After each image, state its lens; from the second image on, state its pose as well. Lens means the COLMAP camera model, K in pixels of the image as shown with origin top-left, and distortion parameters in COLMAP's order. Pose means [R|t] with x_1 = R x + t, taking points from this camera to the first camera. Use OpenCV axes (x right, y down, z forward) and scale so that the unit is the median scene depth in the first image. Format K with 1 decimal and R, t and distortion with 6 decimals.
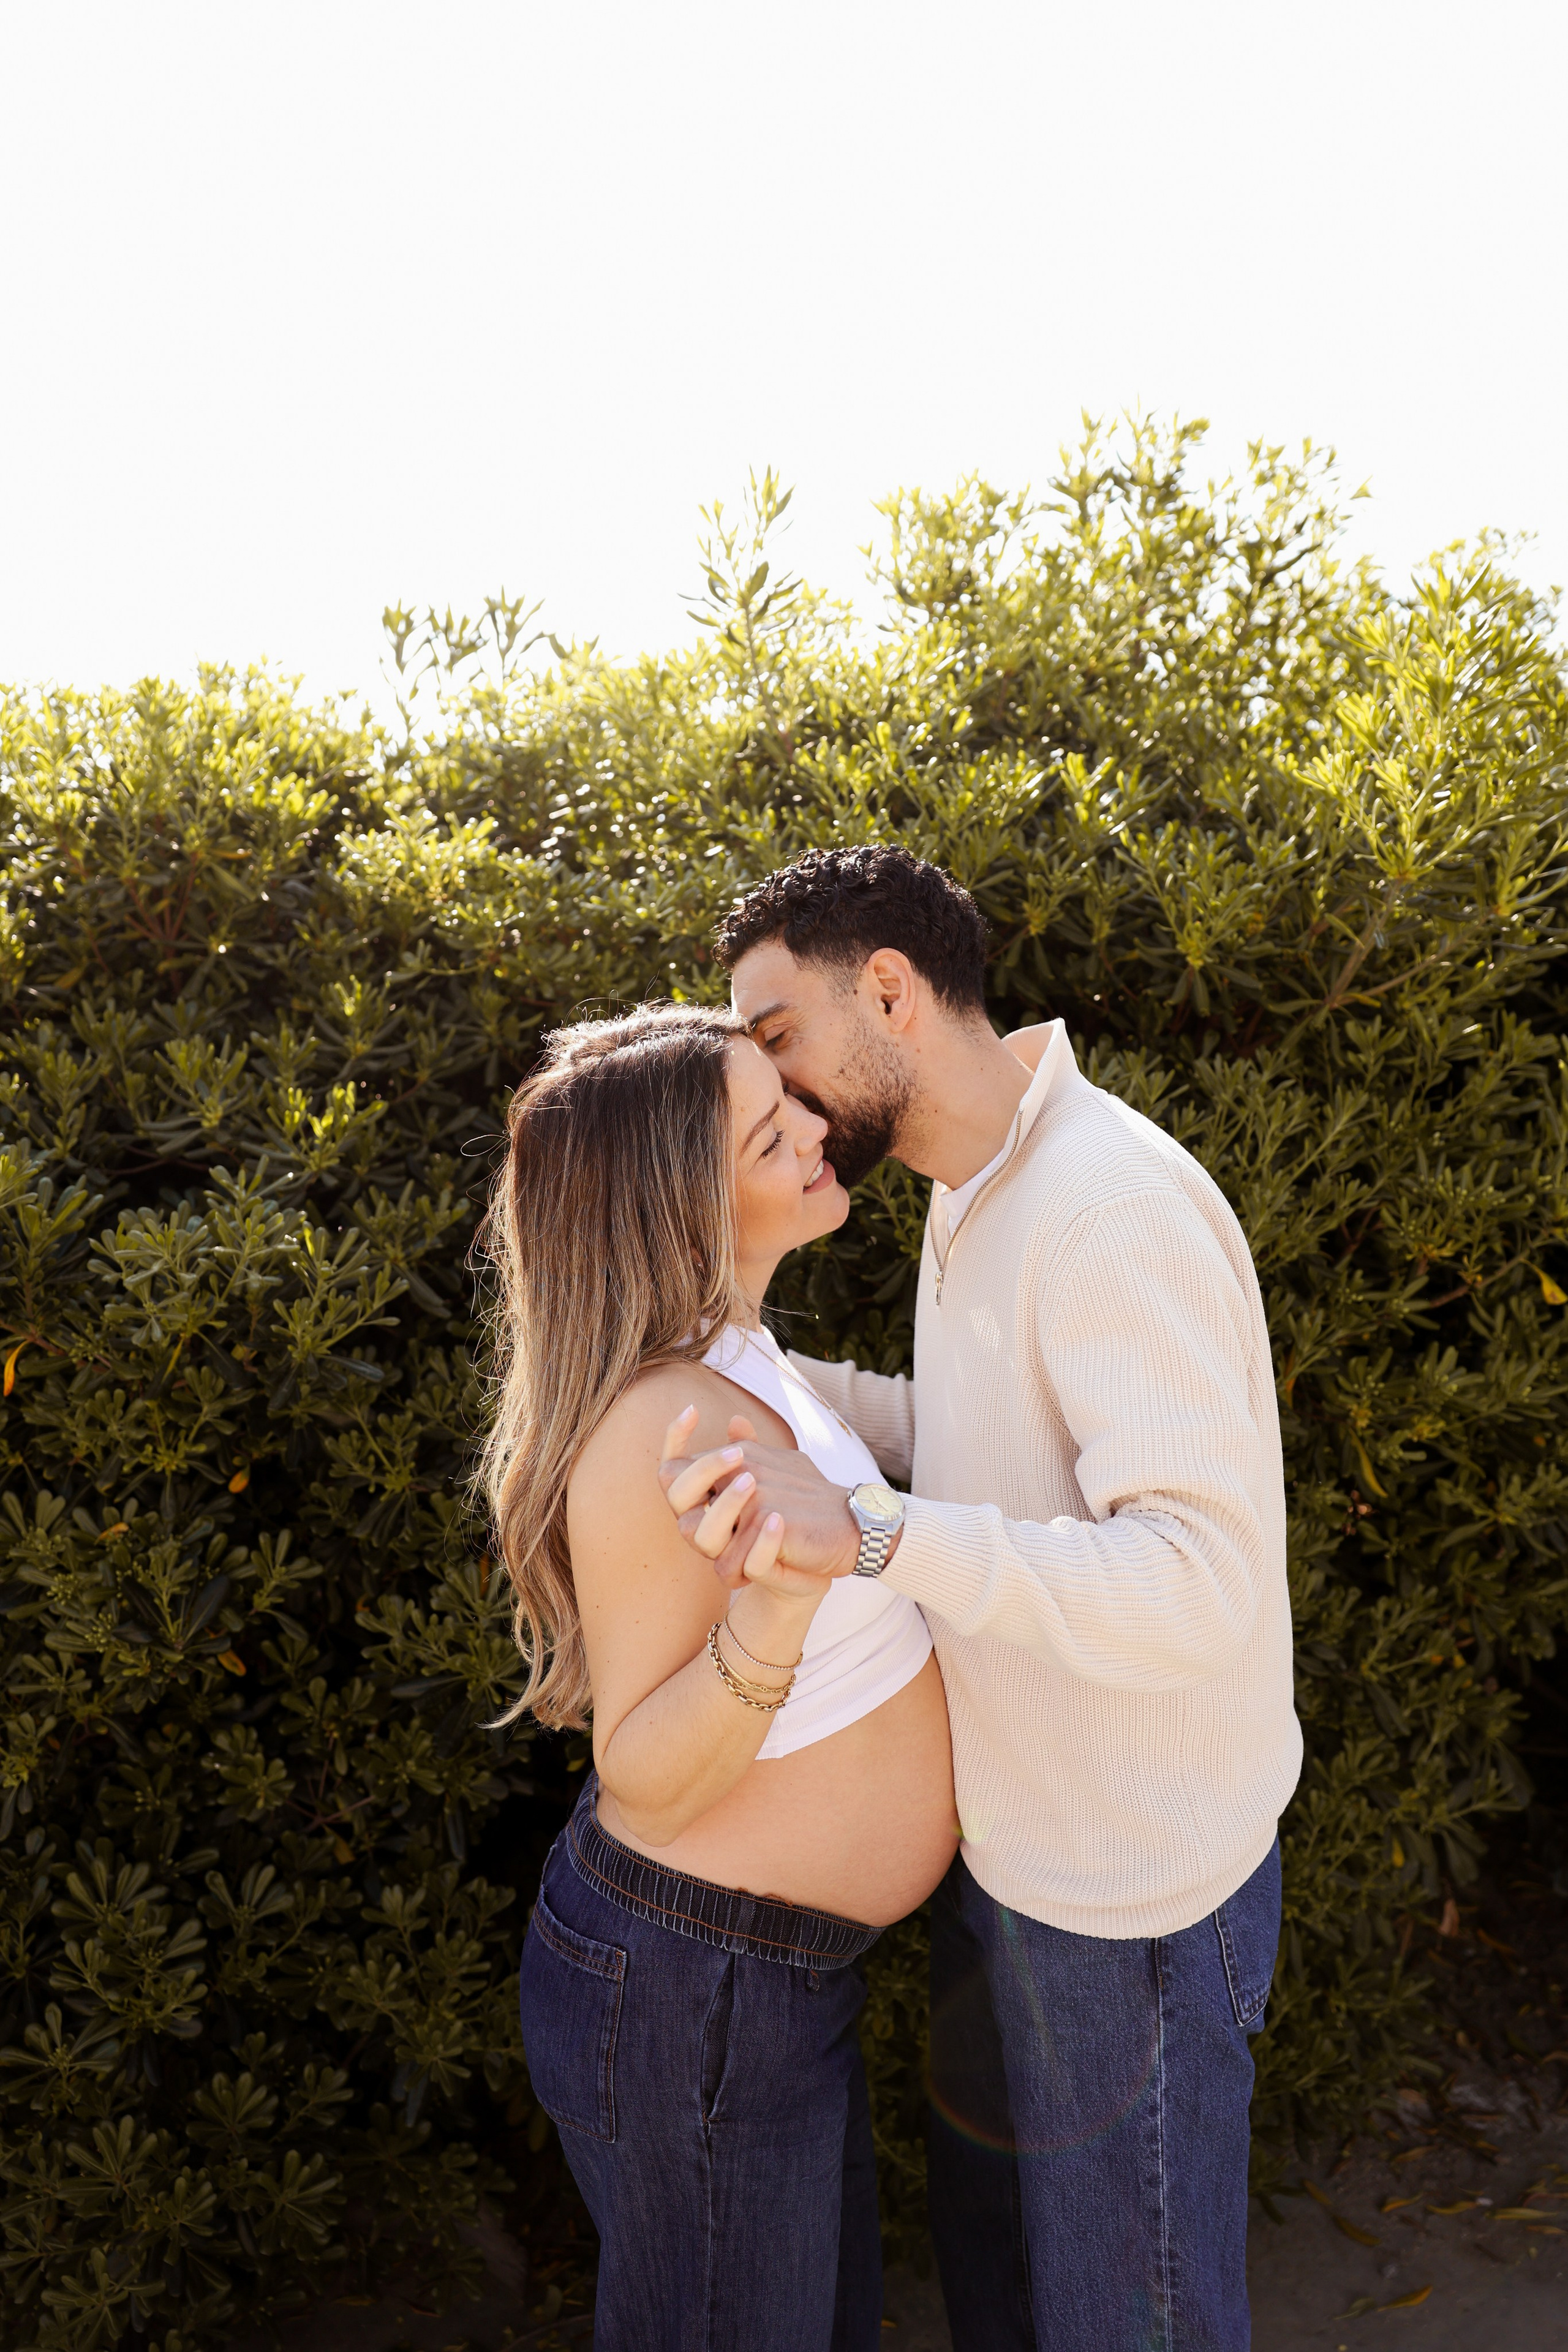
lens RADIAL K [[1551.4, 0, 748.7], [0, 1551.4, 1191.7], [0, 0, 1]] dist [-0.070784, 0.033374]
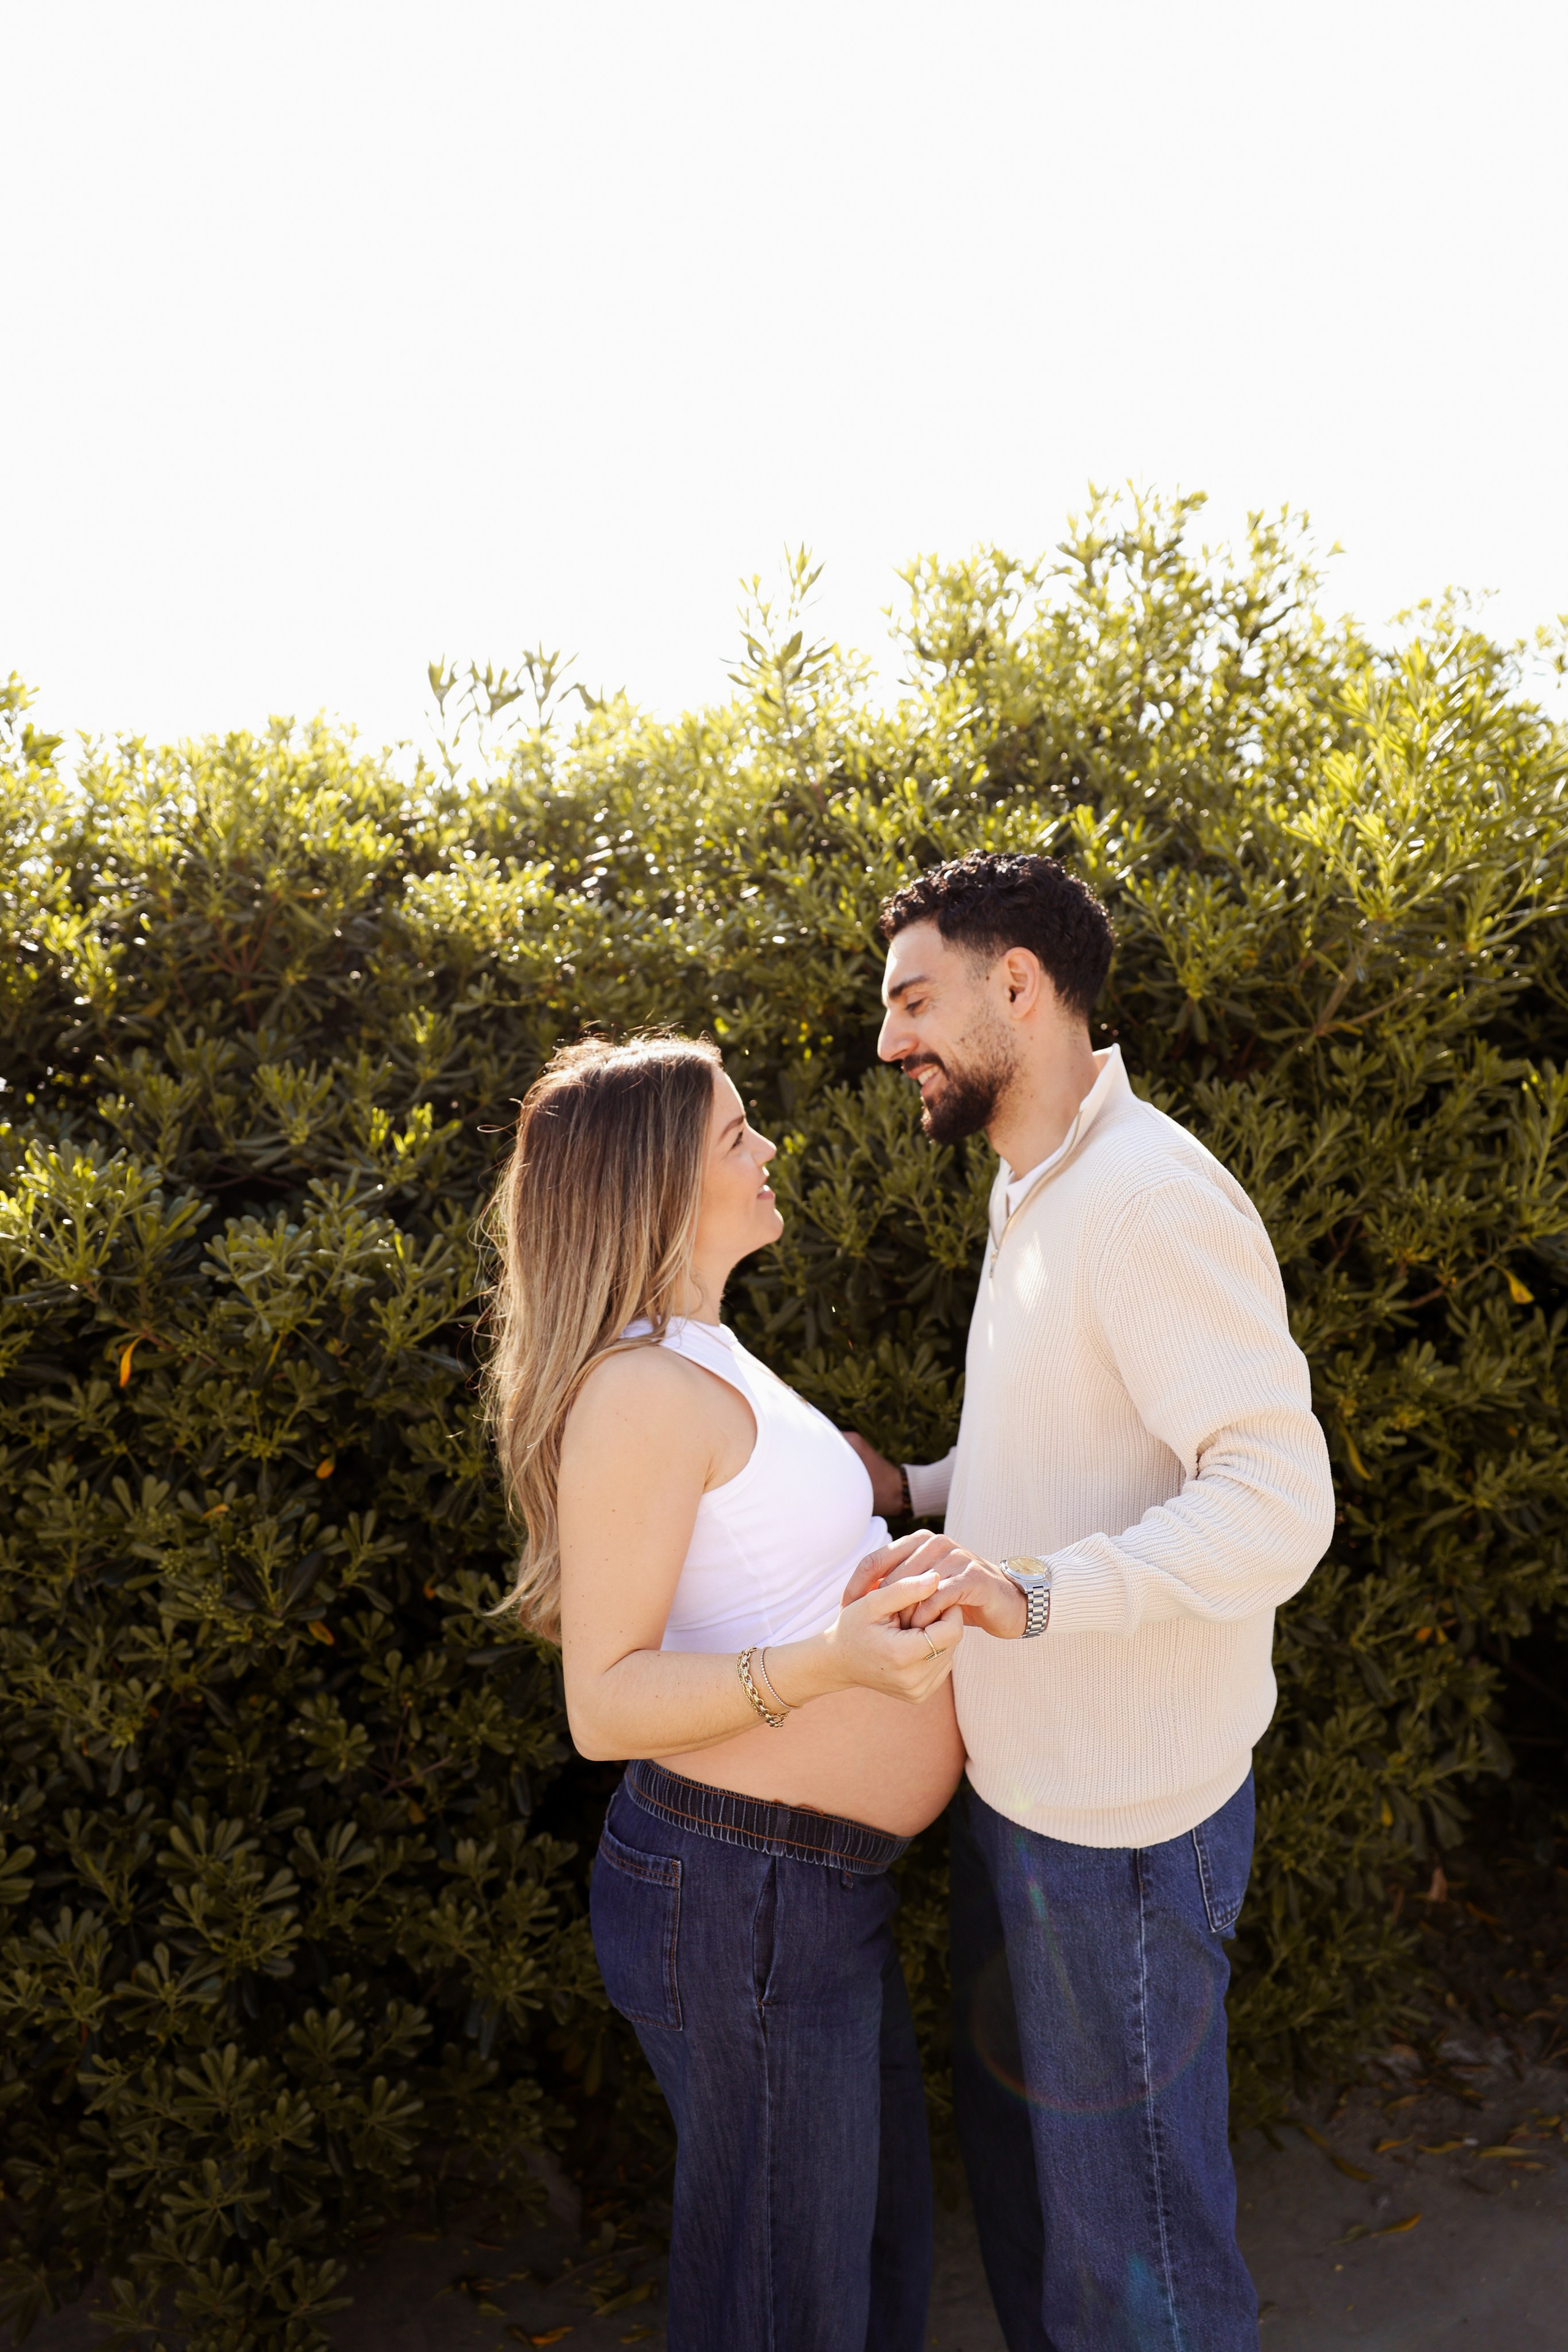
lens RADIAL K [[1543.5, 0, 759.8], [0, 1543.5, 1197.0], [0, 0, 1]] dist [-0.041513, 0.003577]
pose [[0.999972, -0.000956, 0.007368, -0.029898], [0.001065, 0.999890, -0.014806, 0.012015], [-0.007353, 0.014813, 0.999863, -0.097467]]
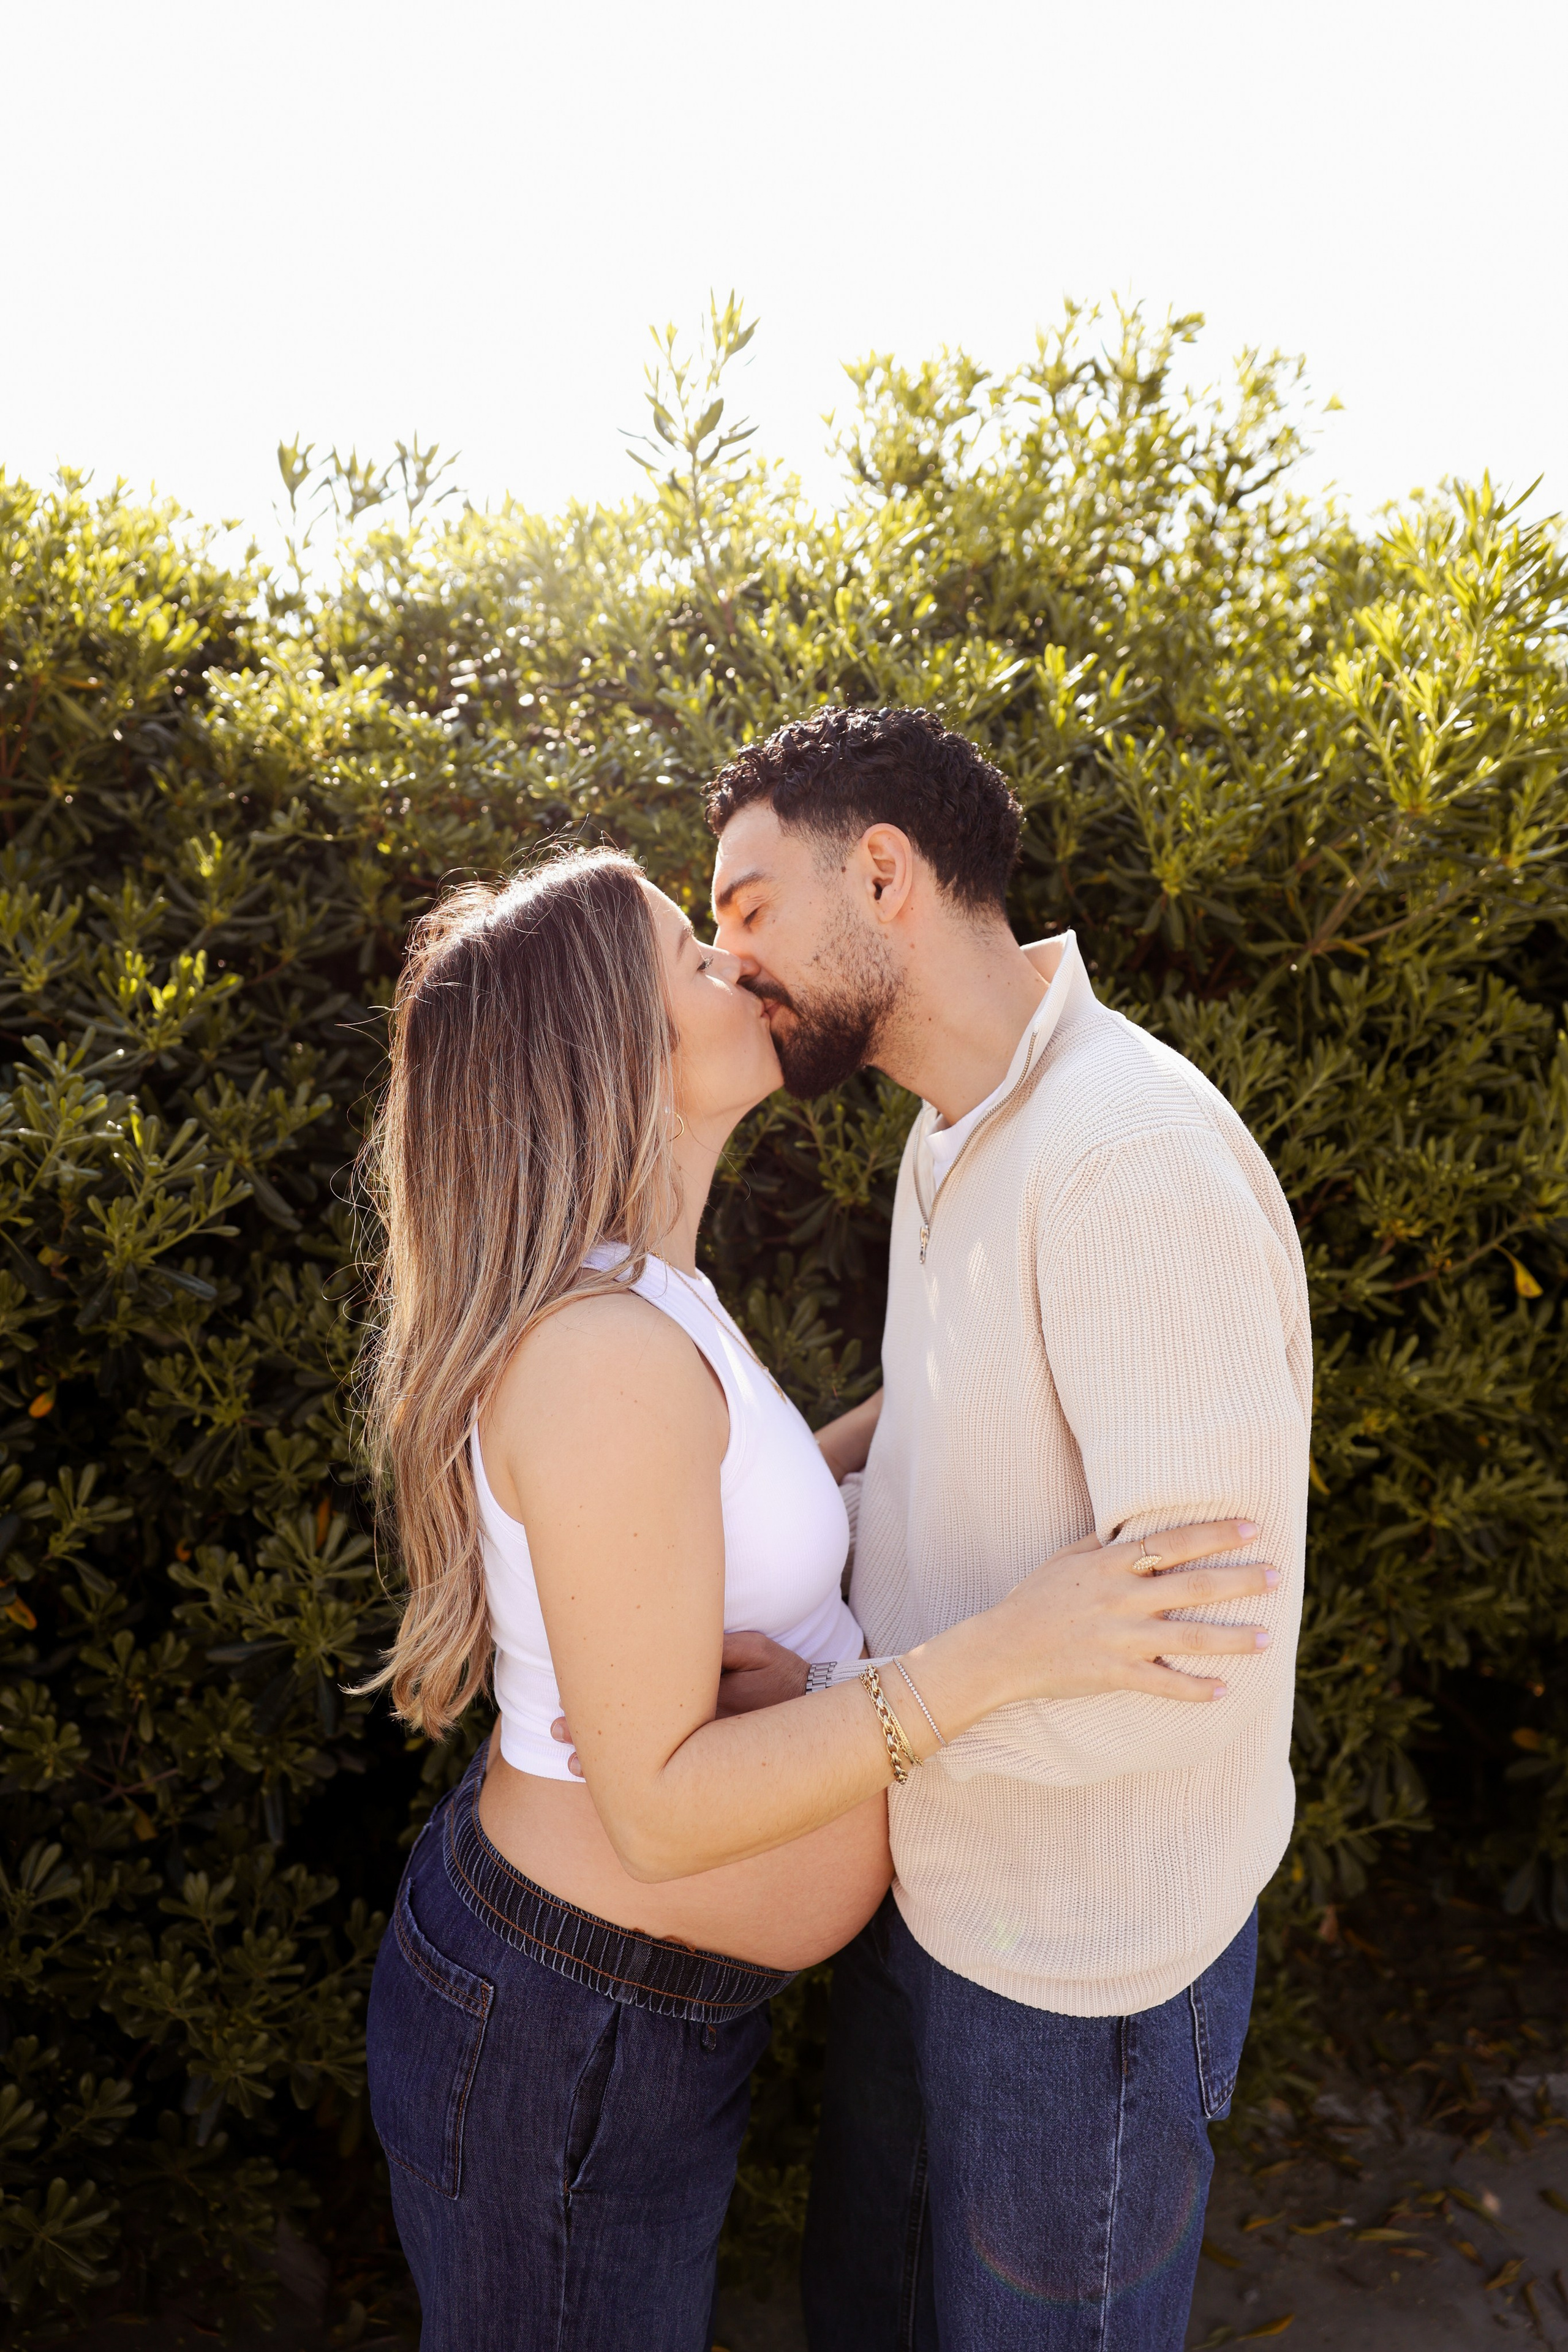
lens RADIAL K [[1551.4, 0, 748.7], [0, 1551.4, 1191.7], [0, 0, 1]] dist [-0.070784, 0.033374]
pose [[0.994209, 0.067379, 0.083712, -0.016796], [-0.070803, 0.996742, 0.038631, 0.008189], [-0.080837, -0.044335, 0.995741, 0.116779]]
